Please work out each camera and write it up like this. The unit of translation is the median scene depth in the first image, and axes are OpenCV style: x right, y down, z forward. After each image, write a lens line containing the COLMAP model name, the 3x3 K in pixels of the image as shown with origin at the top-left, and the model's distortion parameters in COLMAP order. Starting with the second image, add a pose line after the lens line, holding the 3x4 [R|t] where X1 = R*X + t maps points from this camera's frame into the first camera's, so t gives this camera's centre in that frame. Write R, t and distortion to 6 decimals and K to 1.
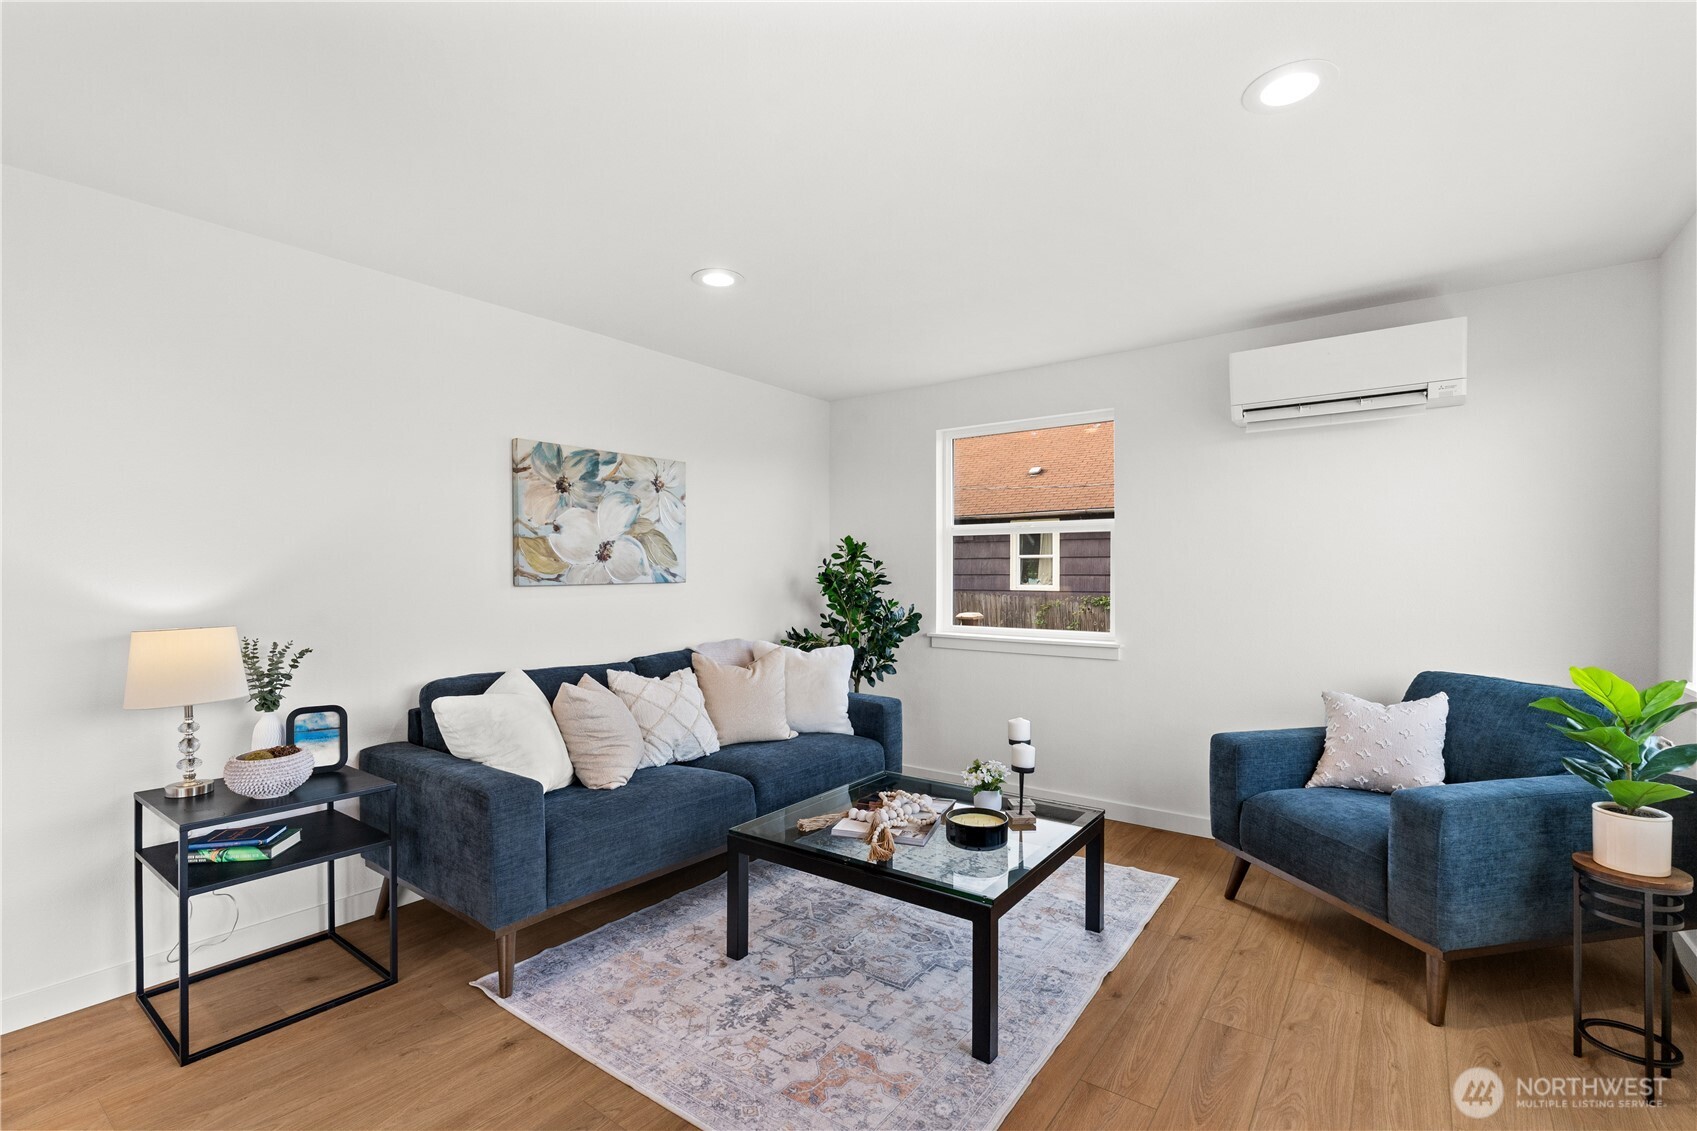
lens RADIAL K [[762.8, 0, 835.0], [0, 762.8, 565.2], [0, 0, 1]] dist [0.000513, 0.002610]
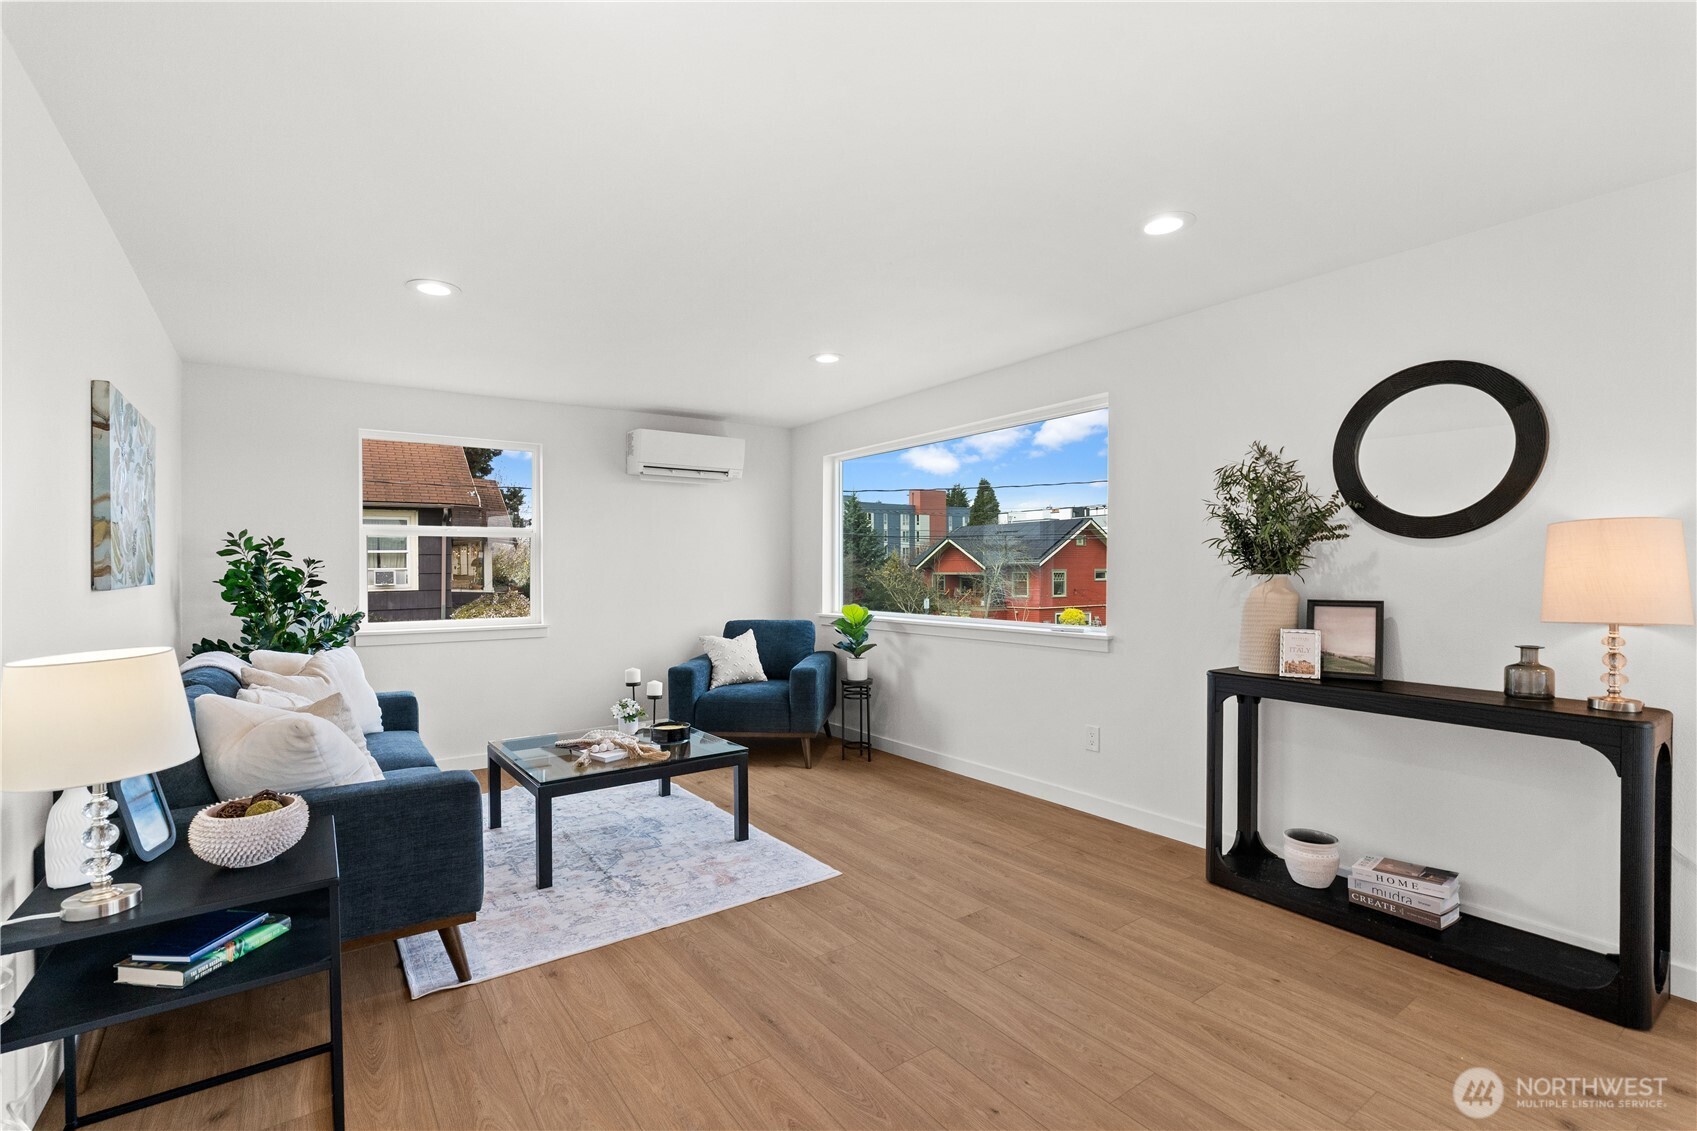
lens RADIAL K [[762.8, 0, 837.2], [0, 762.8, 566.2], [0, 0, 1]] dist [0.000513, 0.002610]
pose [[0.314116, 0.002271, 0.949382, -1.003057], [-0.004065, 0.999991, -0.001047, 0.003177], [-0.949376, -0.003530, 0.314123, 0.160219]]
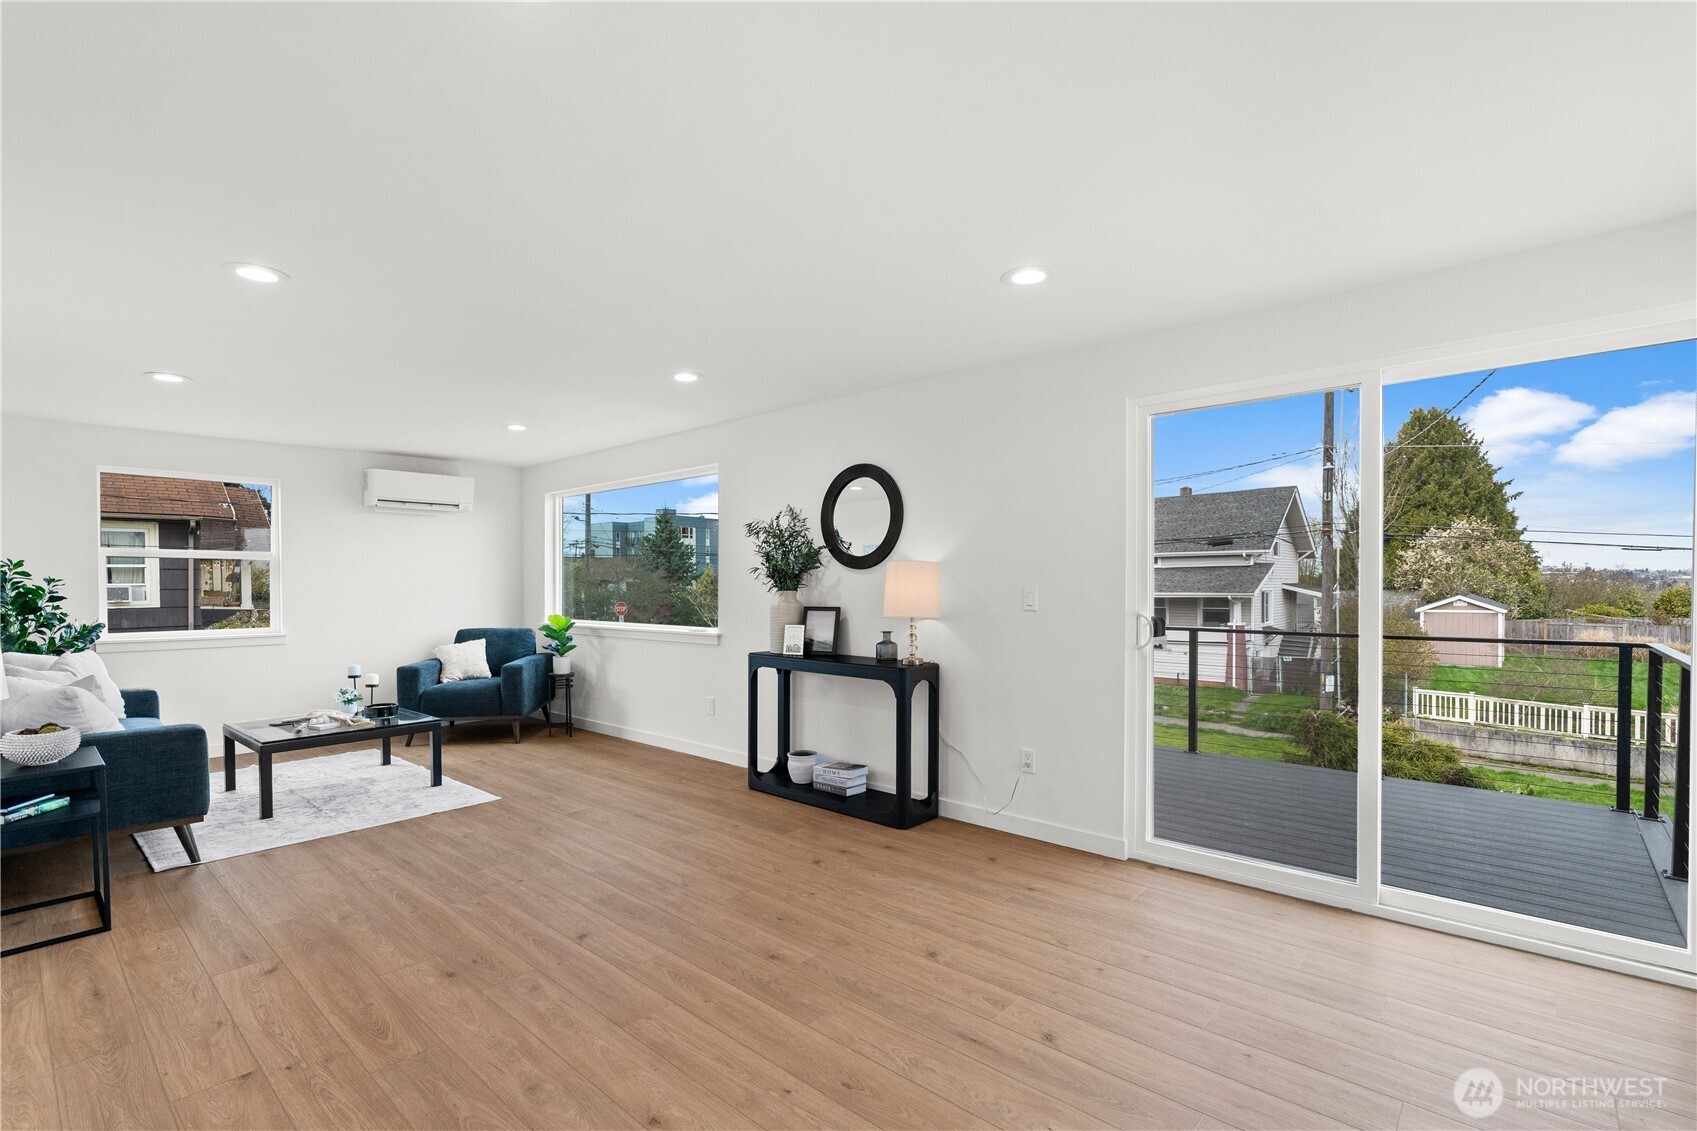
lens RADIAL K [[762.8, 0, 820.4], [0, 762.8, 589.5], [0, 0, 1]] dist [0.000513, 0.002610]
pose [[0.108711, -0.007609, 0.994044, -1.459788], [-0.005504, 0.999951, 0.008256, -0.005731], [-0.994058, -0.006369, 0.108664, -0.334822]]
